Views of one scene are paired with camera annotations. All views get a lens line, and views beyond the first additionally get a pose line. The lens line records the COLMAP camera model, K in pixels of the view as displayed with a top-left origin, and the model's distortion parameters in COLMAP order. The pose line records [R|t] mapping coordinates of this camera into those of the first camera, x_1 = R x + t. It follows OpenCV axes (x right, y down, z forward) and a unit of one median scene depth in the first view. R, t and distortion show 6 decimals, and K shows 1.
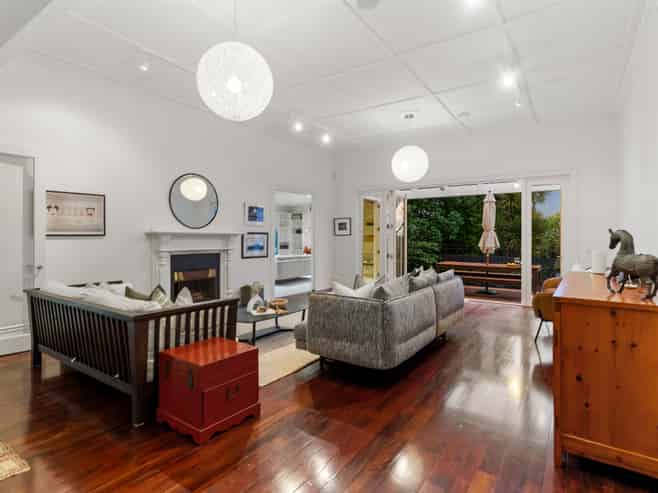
lens RADIAL K [[356.7, 0, 328.3], [0, 356.7, 241.6], [0, 0, 1]] dist [0.004663, 0.000499]
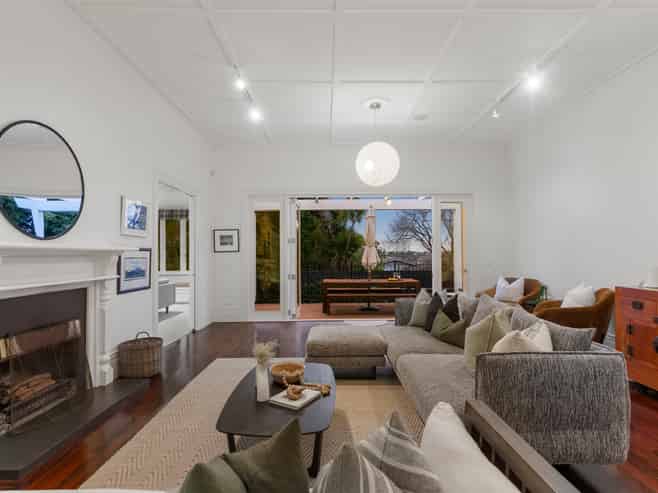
lens RADIAL K [[356.7, 0, 329.4], [0, 356.7, 252.0], [0, 0, 1]] dist [0.004663, 0.000499]
pose [[0.823250, -0.007704, 0.567627, -0.274587], [0.017265, 0.999785, -0.011470, -0.006641], [-0.567416, 0.019243, 0.823206, 0.327979]]
